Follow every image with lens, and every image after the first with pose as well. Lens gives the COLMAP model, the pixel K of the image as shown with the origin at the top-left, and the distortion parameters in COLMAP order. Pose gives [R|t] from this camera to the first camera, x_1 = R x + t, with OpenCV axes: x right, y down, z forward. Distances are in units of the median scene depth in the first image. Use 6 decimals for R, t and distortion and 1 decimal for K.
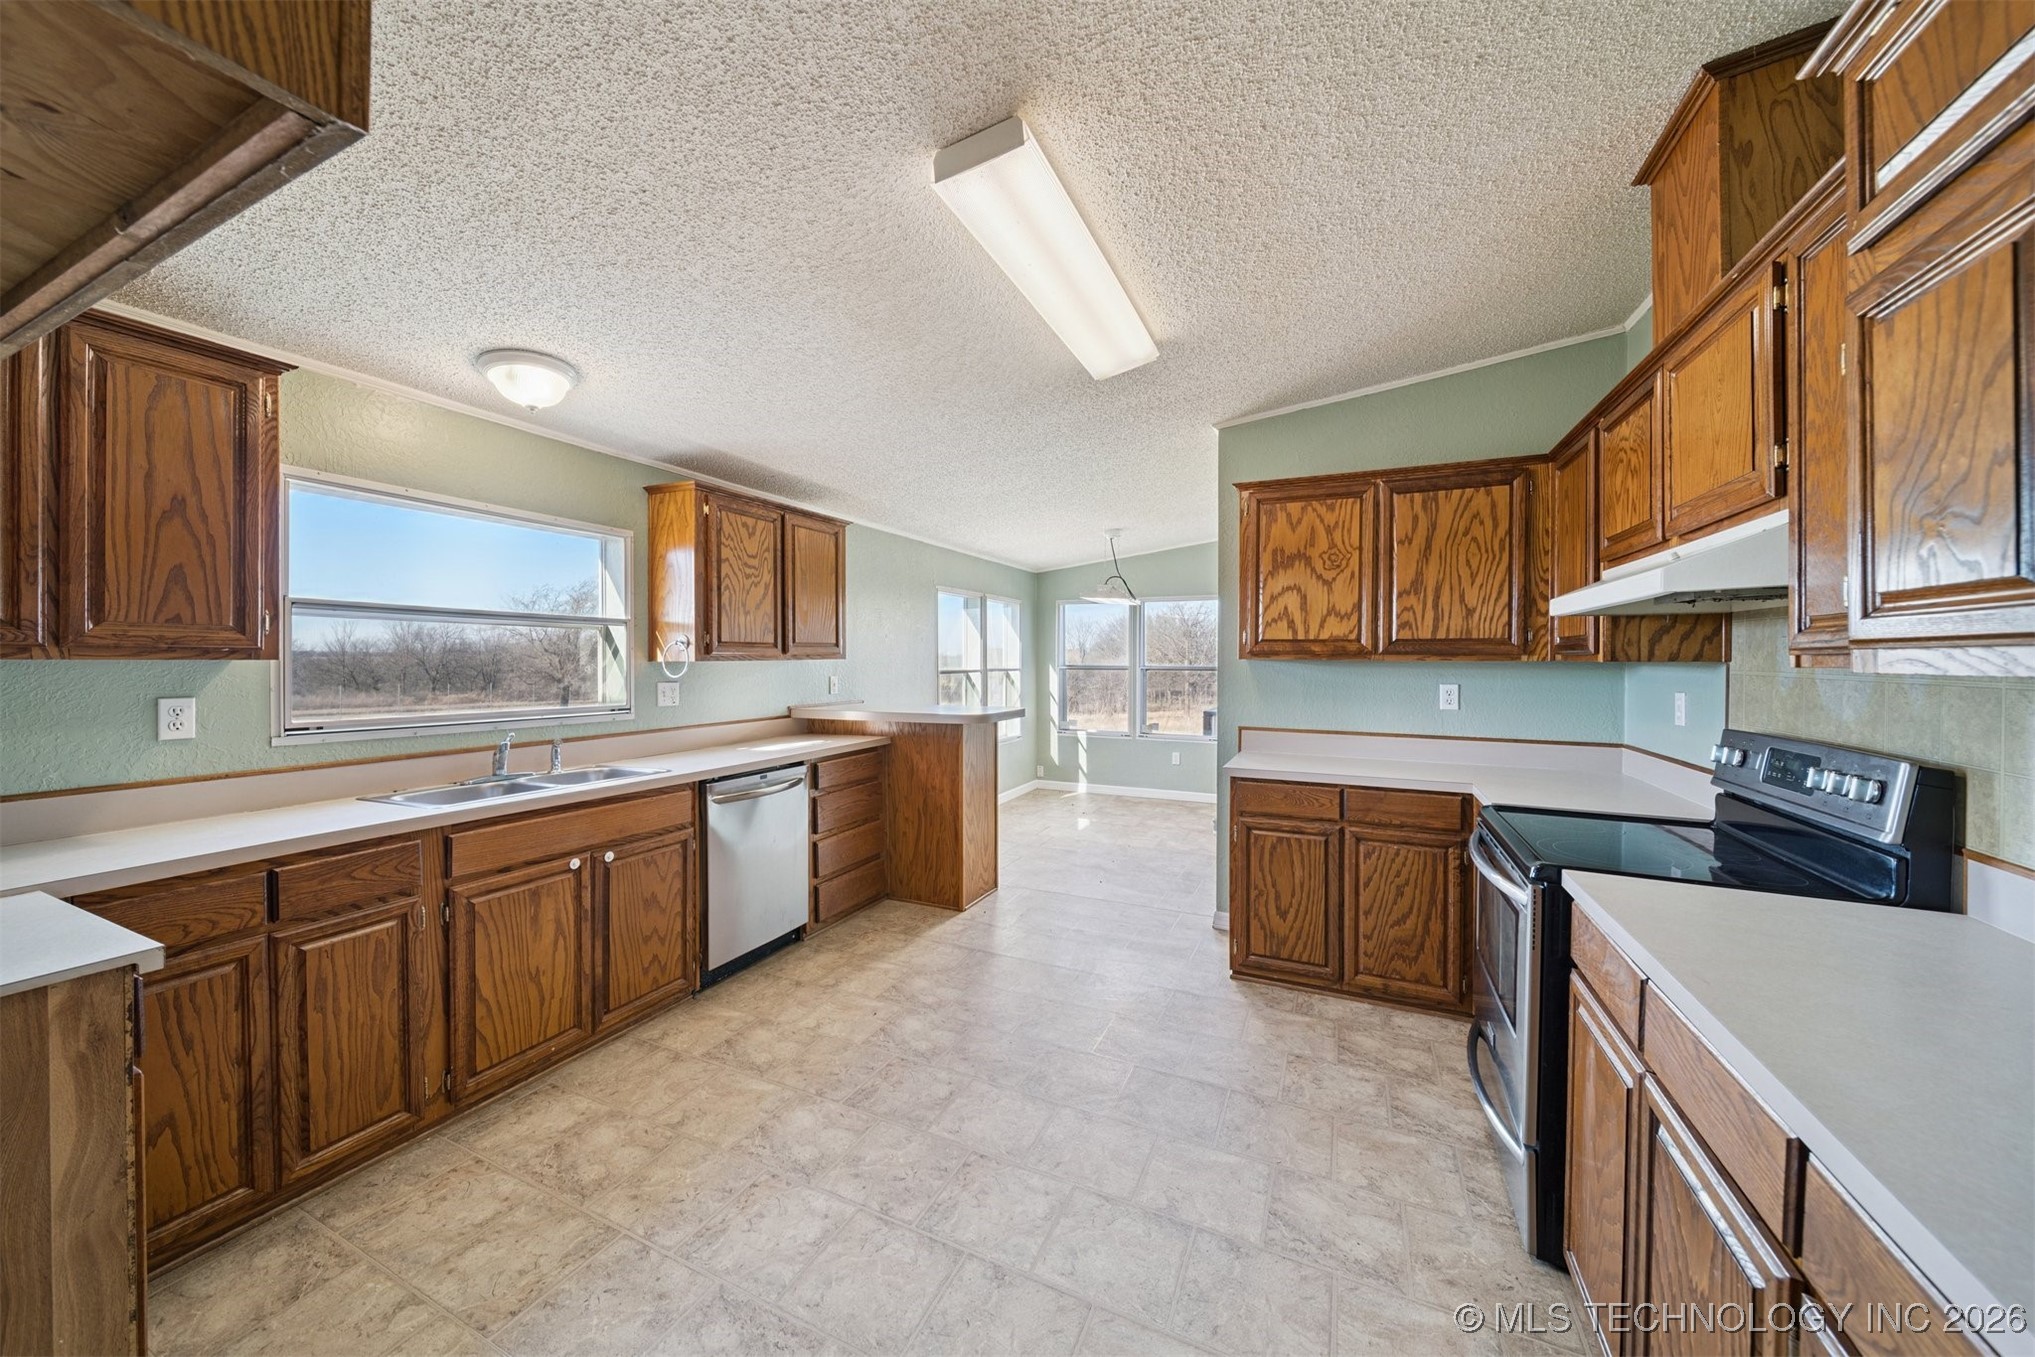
lens RADIAL K [[715.0, 0, 998.6], [0, 715.0, 661.1], [0, 0, 1]] dist [-0.002602, 0.000002]
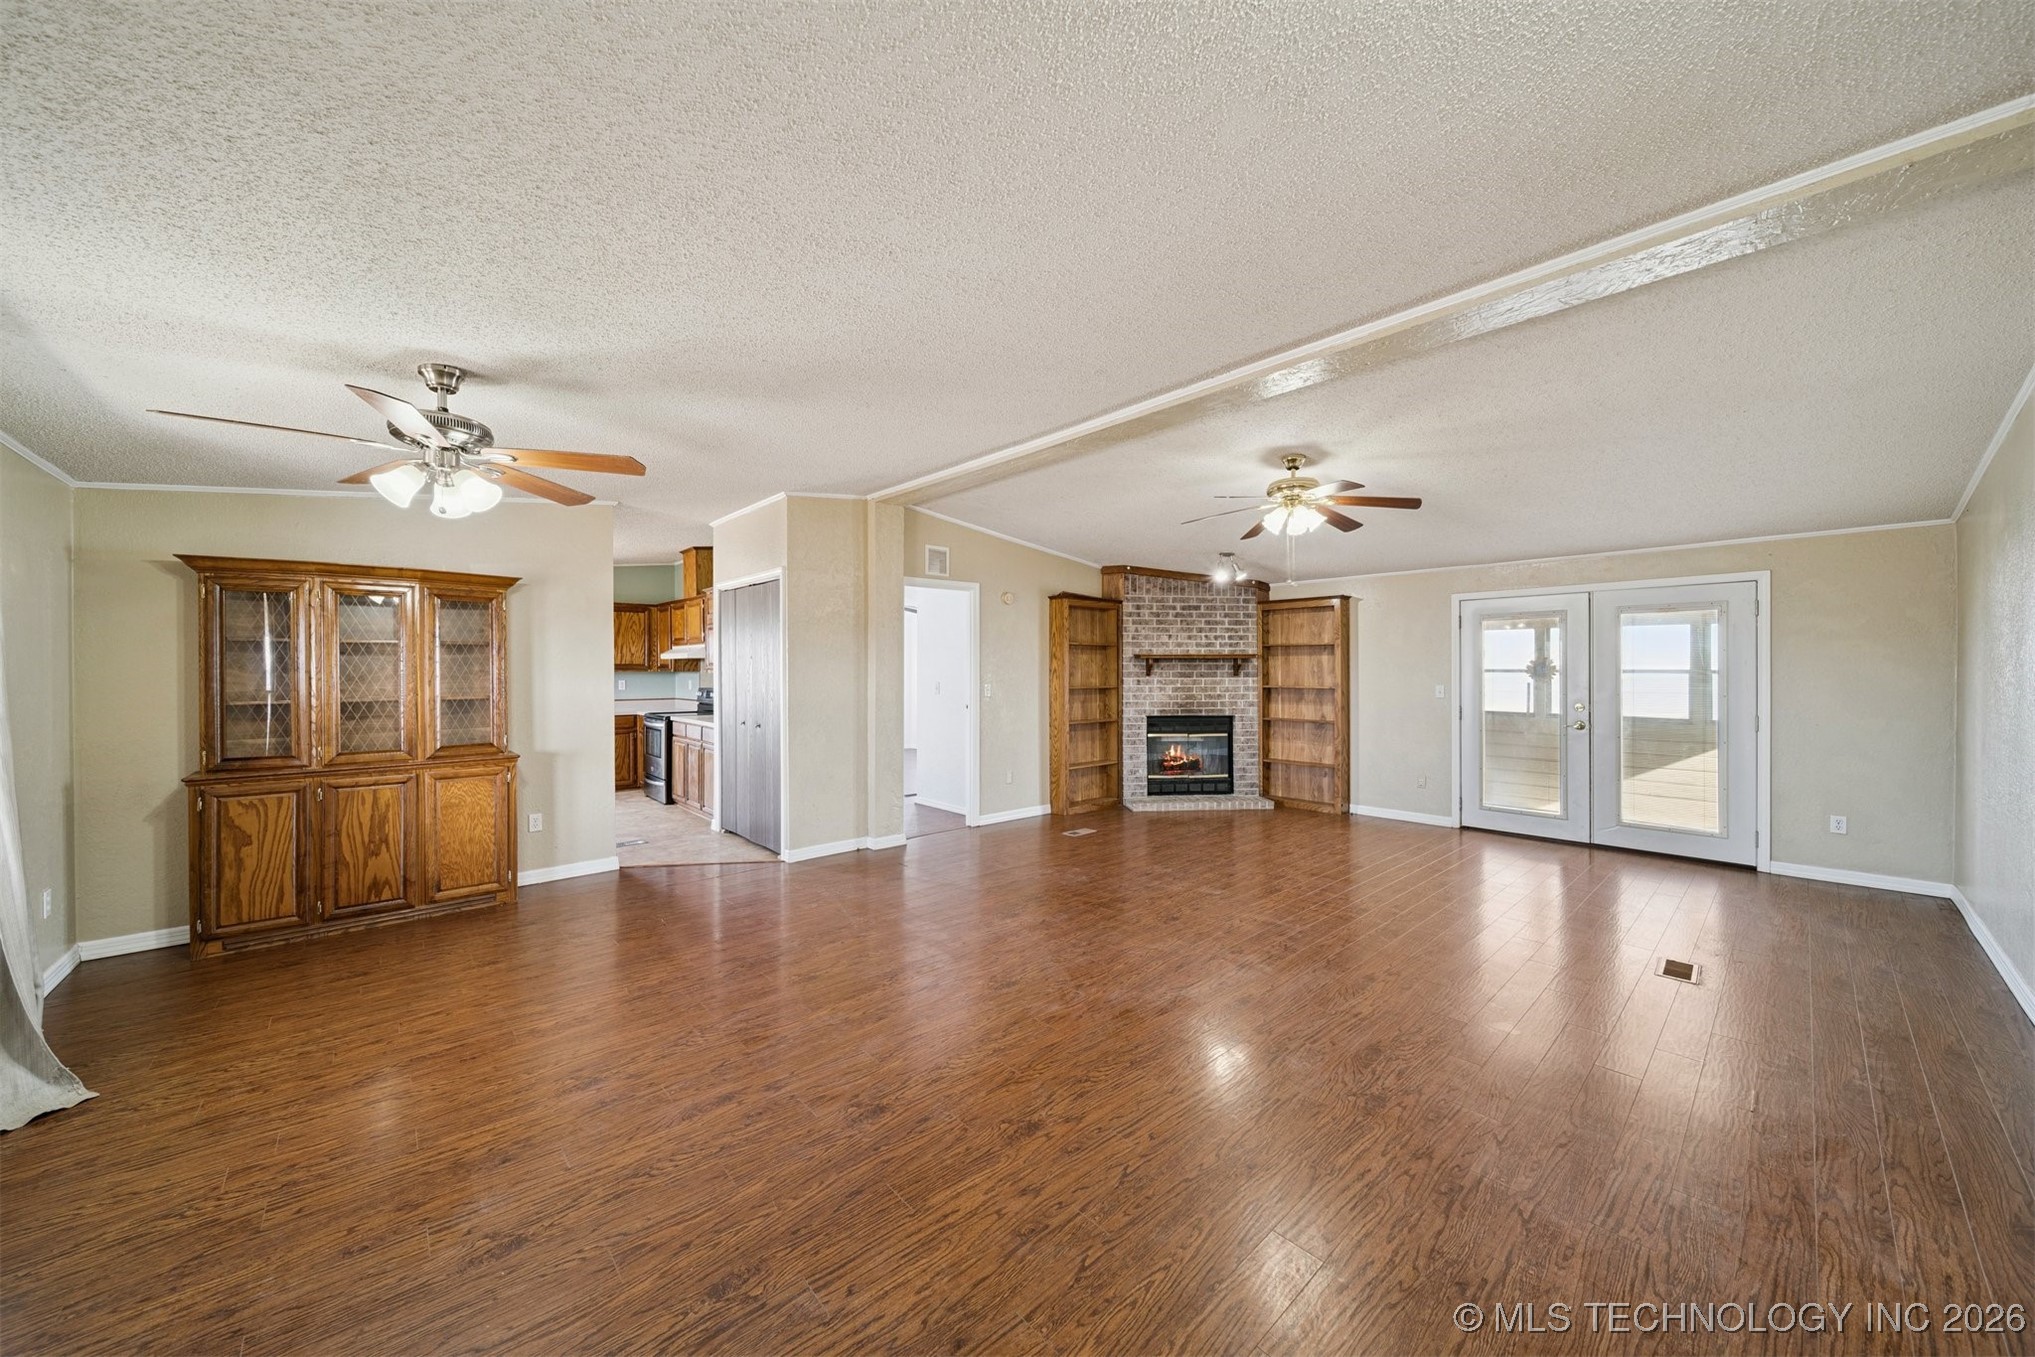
lens RADIAL K [[756.1, 0, 1016.4], [0, 756.1, 670.2], [0, 0, 1]] dist [-0.000932, -0.000028]
pose [[0.385175, -0.004080, 0.922835, -1.564605], [0.005479, 0.999983, 0.002134, -0.002703], [-0.922827, 0.004235, 0.385190, -1.616412]]
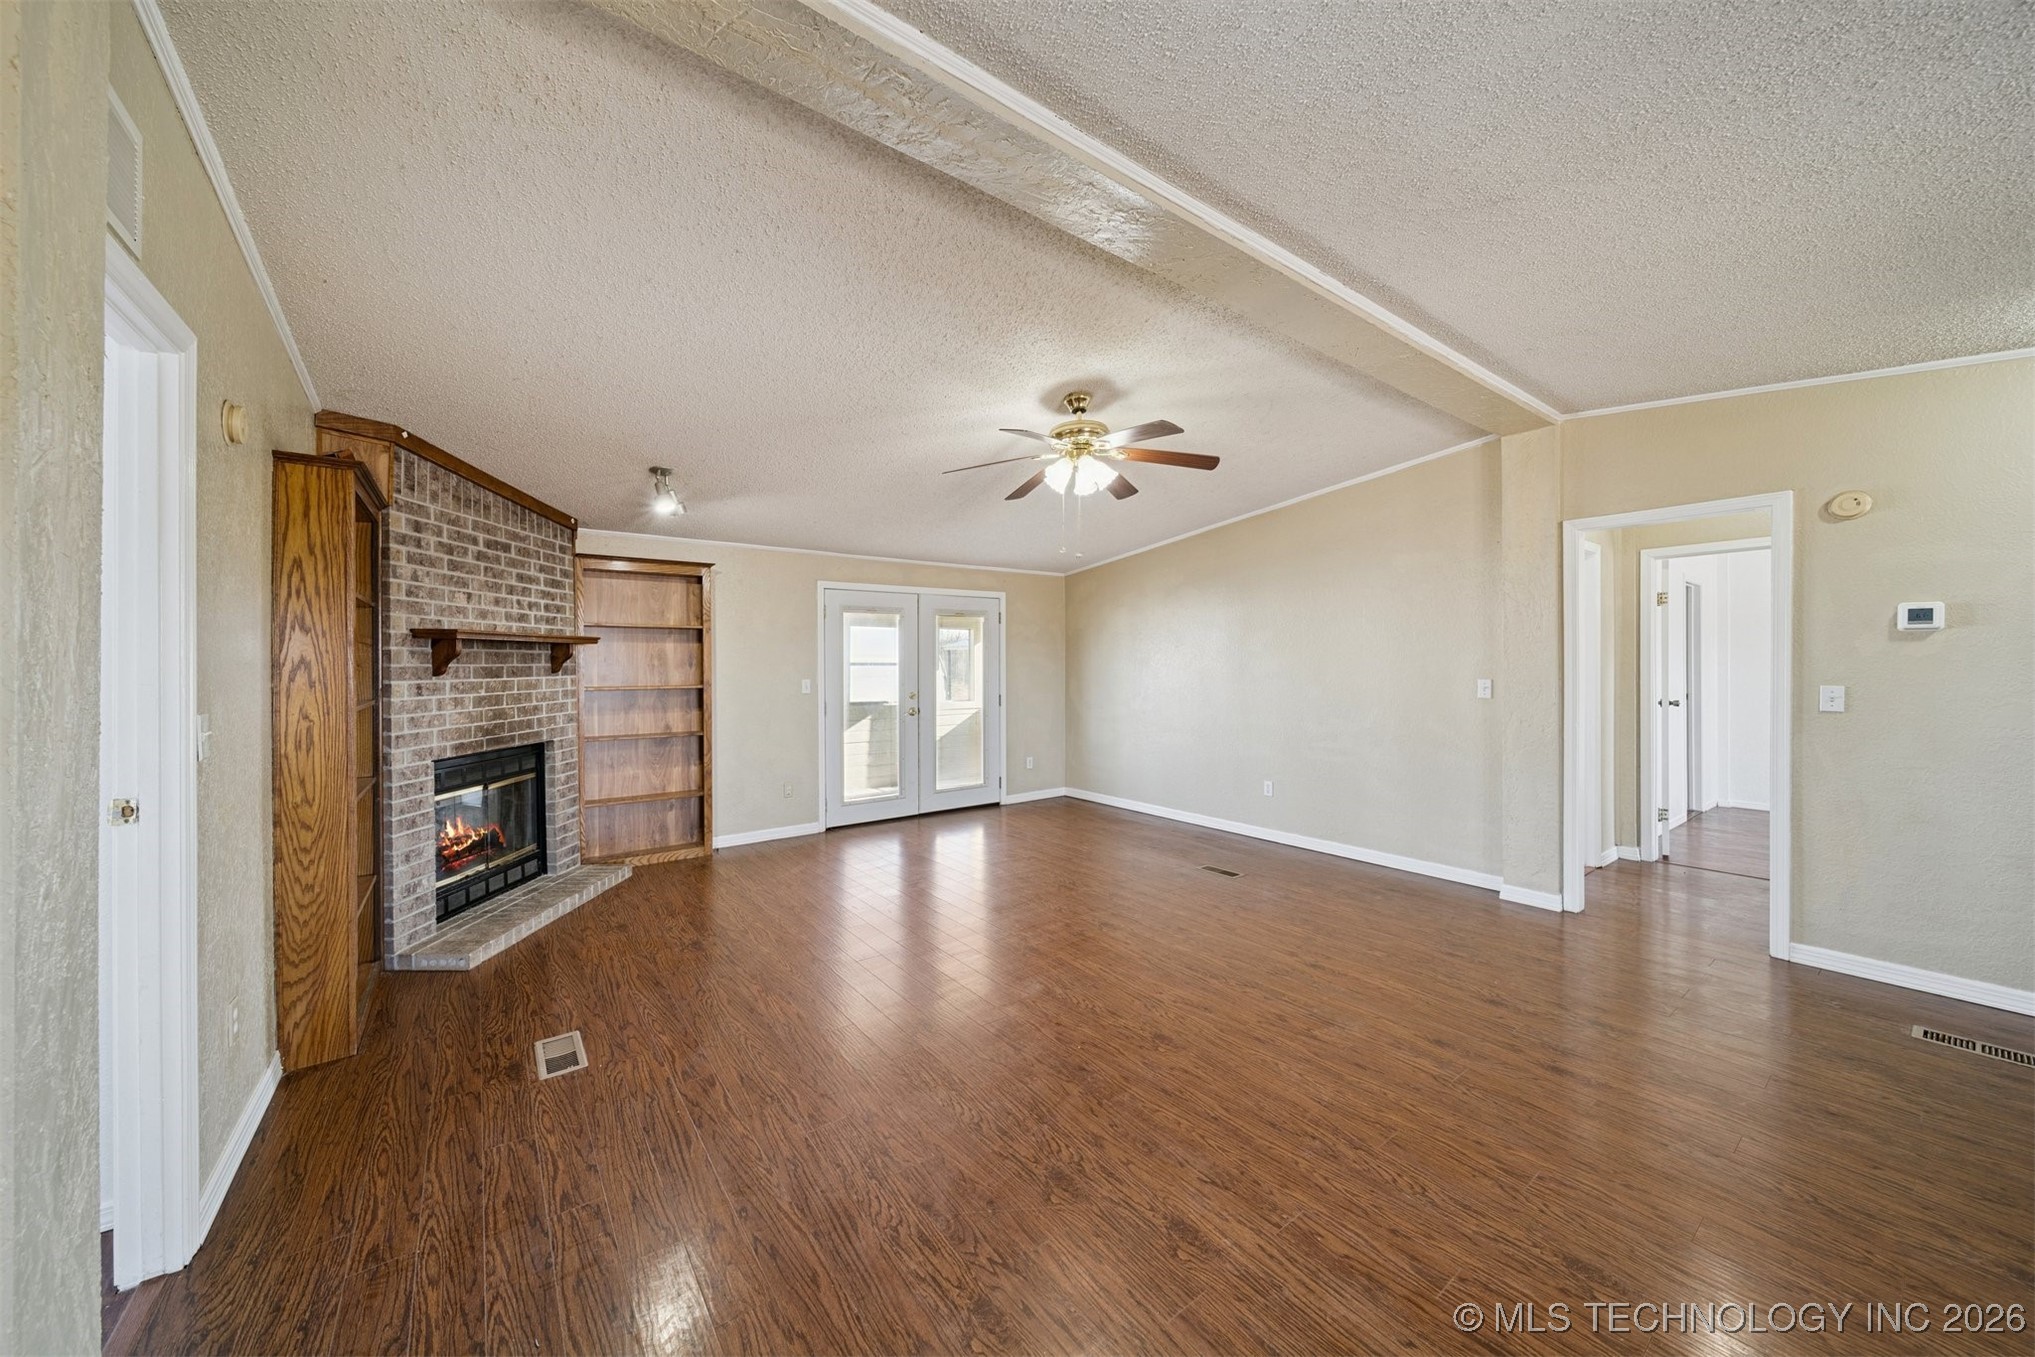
lens RADIAL K [[715.0, 0, 1000.8], [0, 715.0, 662.7], [0, 0, 1]] dist [-0.002602, 0.000002]
pose [[-0.882915, 0.000285, 0.469533, -0.310620], [0.002924, 0.999984, 0.004892, 0.000945], [-0.469524, 0.005692, -0.882901, -0.403851]]
